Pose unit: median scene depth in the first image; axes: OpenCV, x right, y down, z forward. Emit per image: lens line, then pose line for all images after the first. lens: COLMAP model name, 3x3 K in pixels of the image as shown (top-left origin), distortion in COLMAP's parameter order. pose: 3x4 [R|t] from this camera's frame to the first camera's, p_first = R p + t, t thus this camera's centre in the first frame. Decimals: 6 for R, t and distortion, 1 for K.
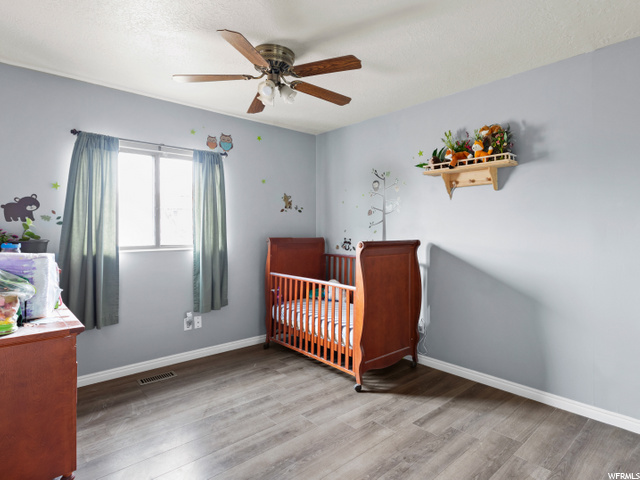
lens RADIAL K [[328.3, 0, 309.5], [0, 328.3, 235.8], [0, 0, 1]] dist [0.029997, 0.000010]
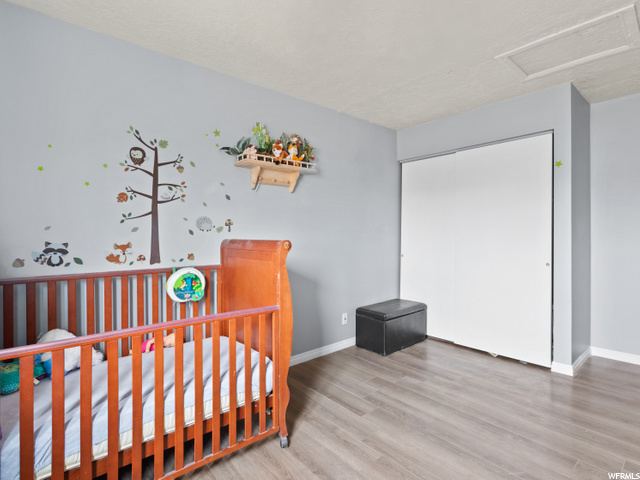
lens RADIAL K [[328.3, 0, 309.5], [0, 328.3, 235.8], [0, 0, 1]] dist [0.029997, 0.000010]
pose [[0.049949, -0.010681, 0.998695, -0.573605], [0.023479, 0.999679, 0.009517, 0.002345], [-0.998476, 0.022973, 0.050184, 0.898602]]
